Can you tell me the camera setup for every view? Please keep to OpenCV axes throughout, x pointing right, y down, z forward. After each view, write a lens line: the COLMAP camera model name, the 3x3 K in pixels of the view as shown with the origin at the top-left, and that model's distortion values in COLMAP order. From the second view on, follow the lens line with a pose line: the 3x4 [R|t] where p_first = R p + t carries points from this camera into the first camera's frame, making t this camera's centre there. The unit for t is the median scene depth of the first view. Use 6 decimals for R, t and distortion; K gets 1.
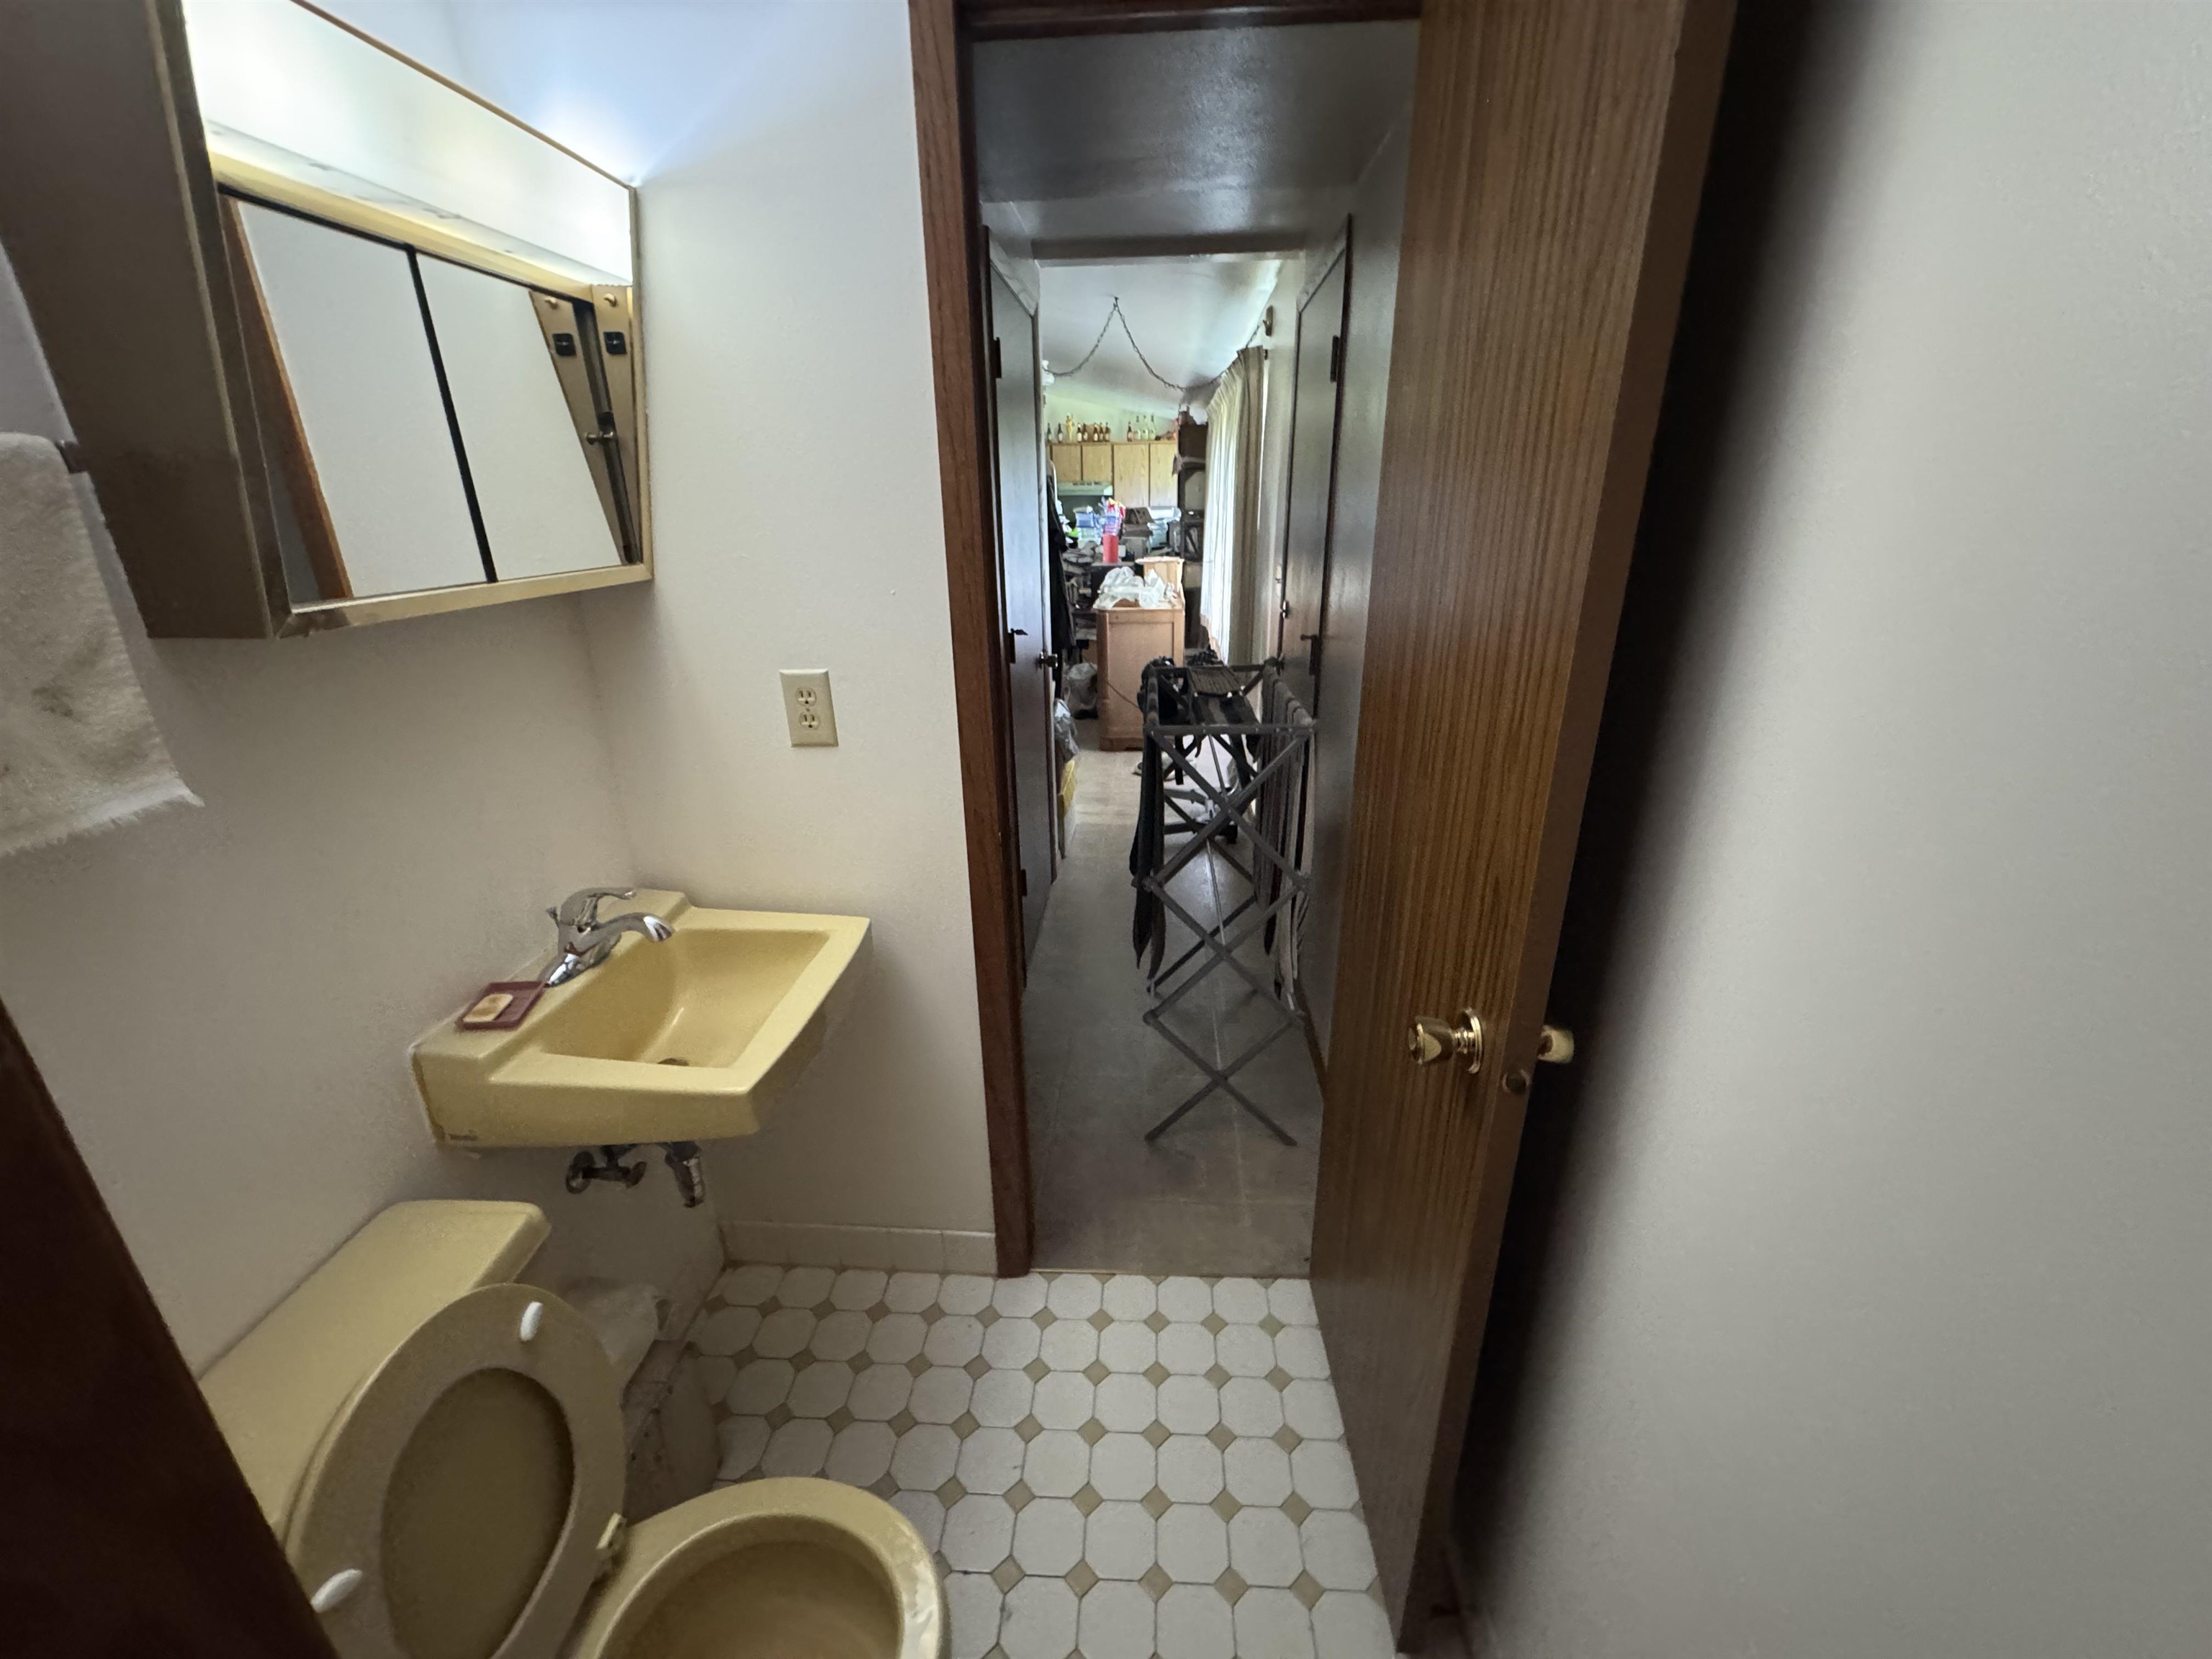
lens RADIAL K [[885.5, 0, 1106.0], [0, 885.5, 829.5], [0, 0, 1]] dist [-0.008675, 0.002738]
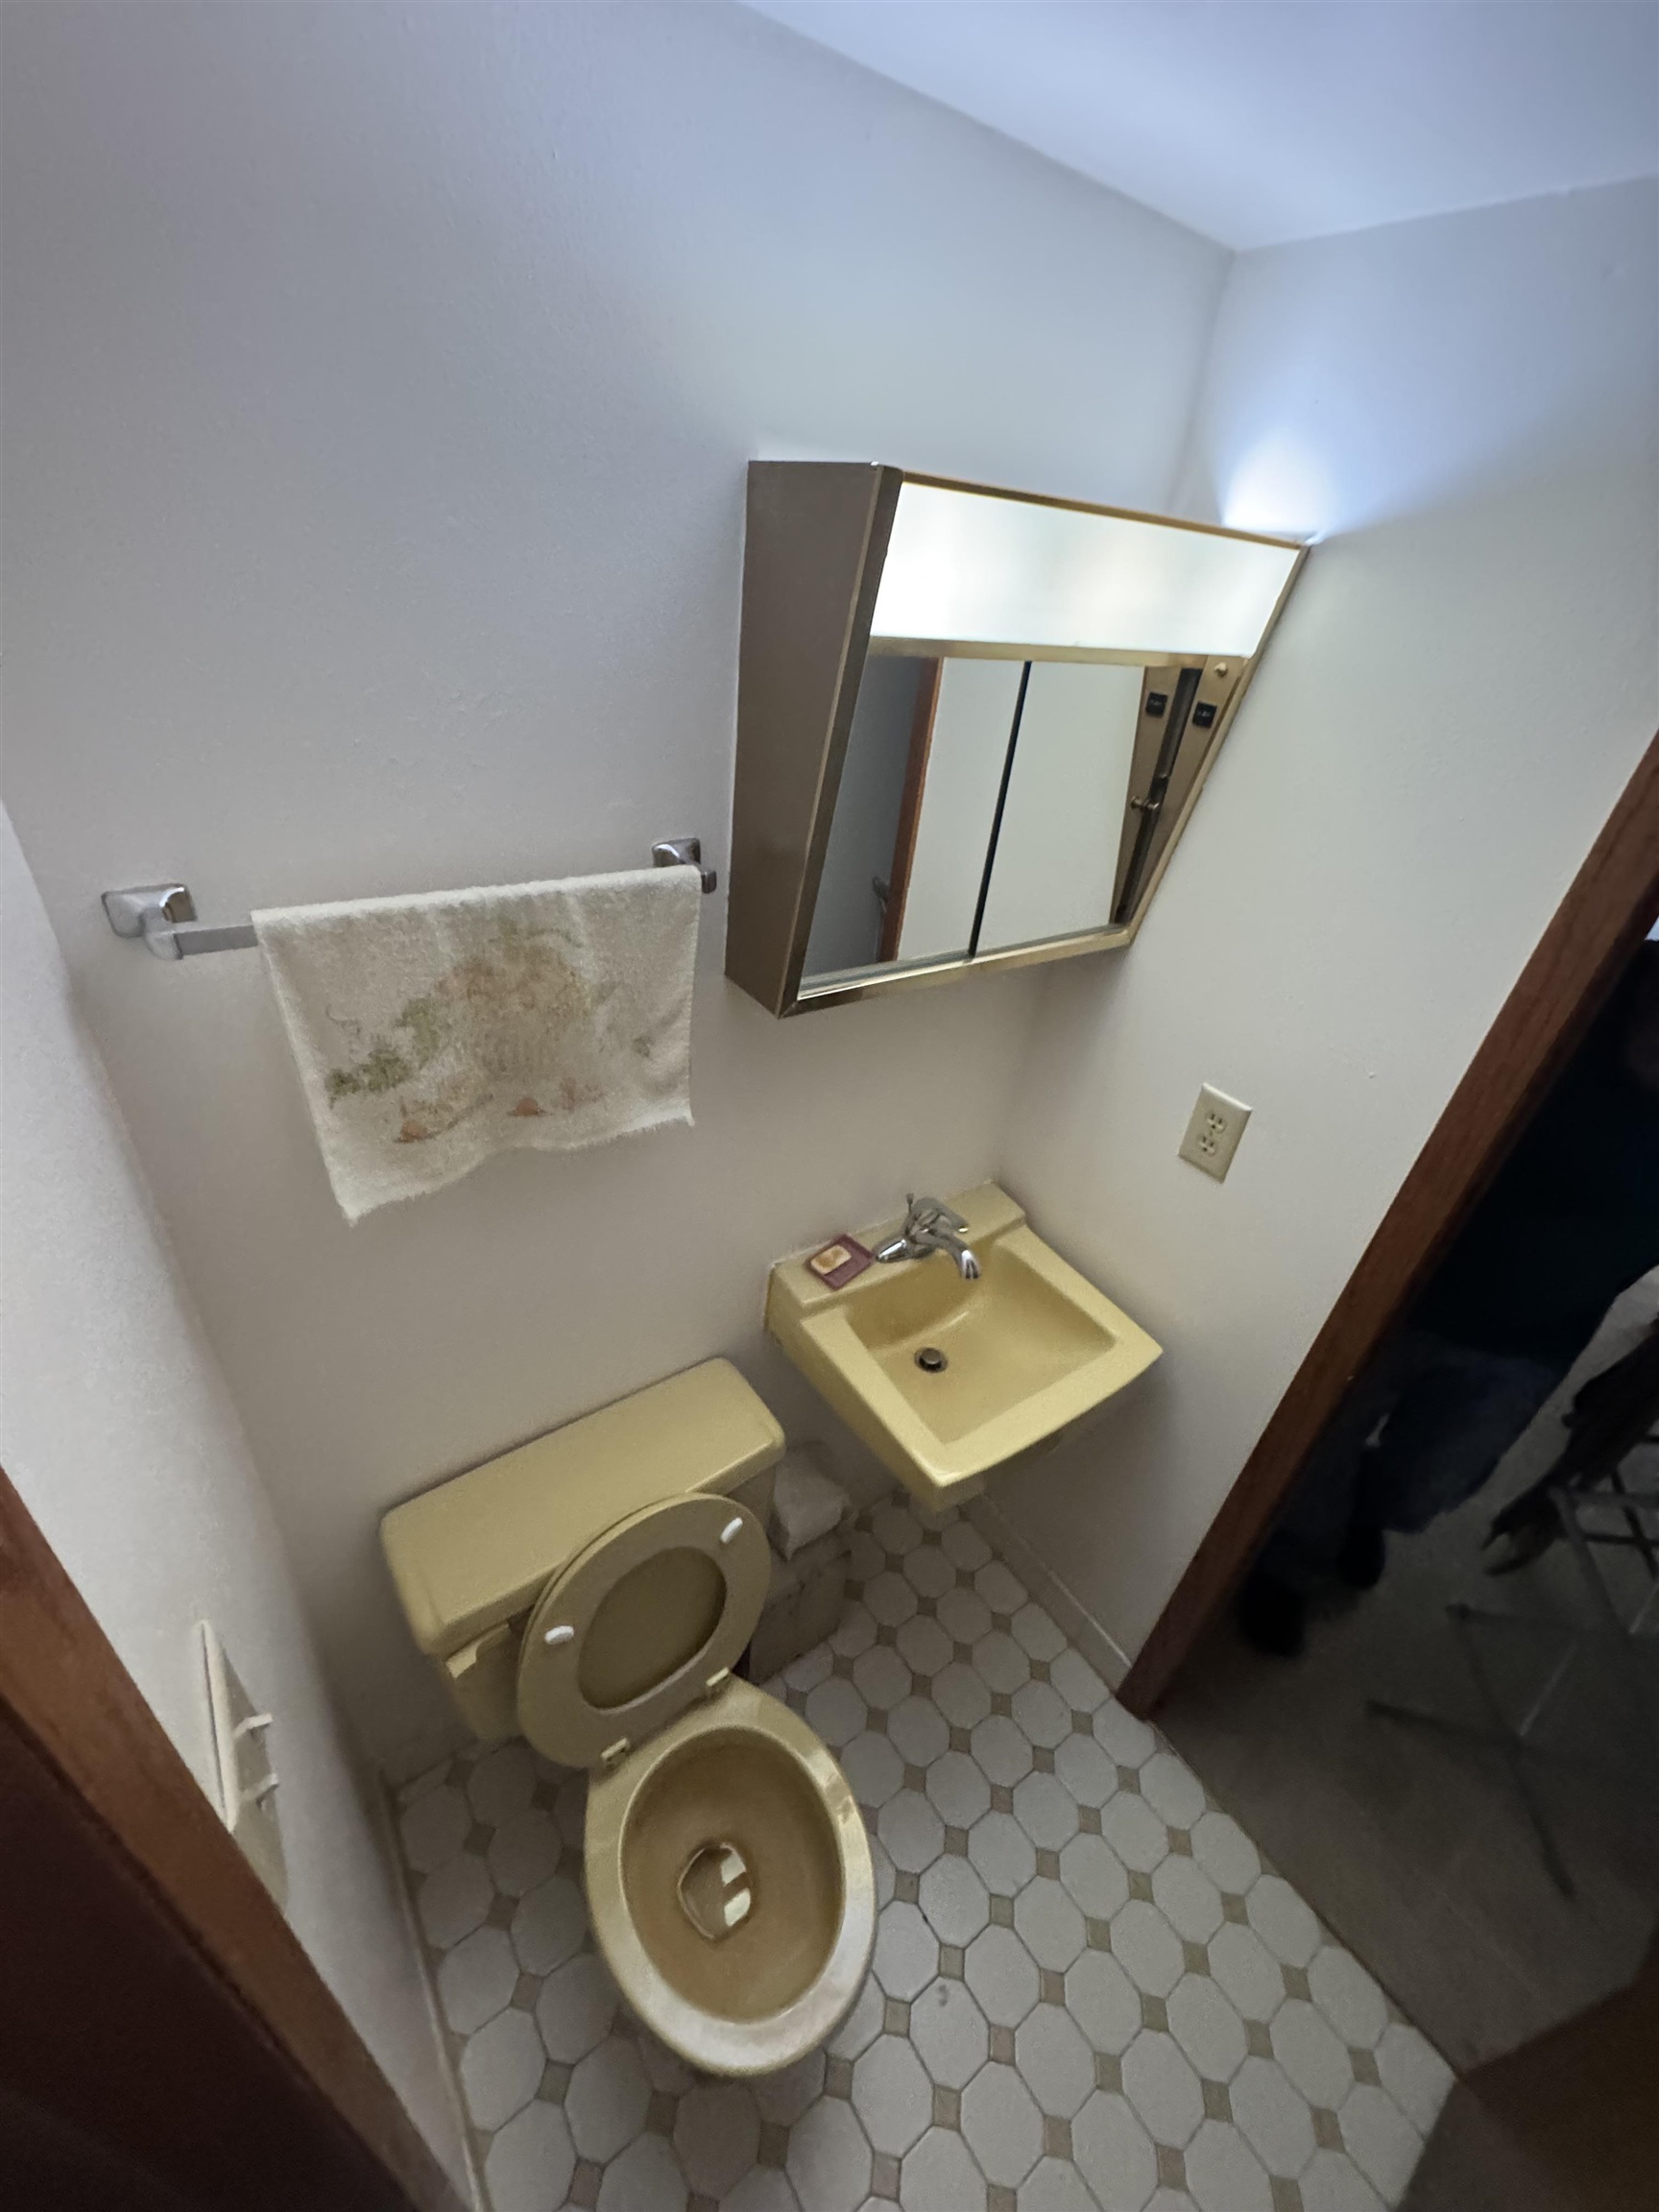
lens RADIAL K [[878.0, 0, 829.5], [0, 878.0, 1106.0], [0, 0, 1]] dist [-0.002598, 0.000777]
pose [[0.622026, 0.478921, -0.619450, -0.044550], [-0.374448, 0.876745, 0.301840, -0.318930], [0.687657, 0.044200, 0.724689, 0.097782]]
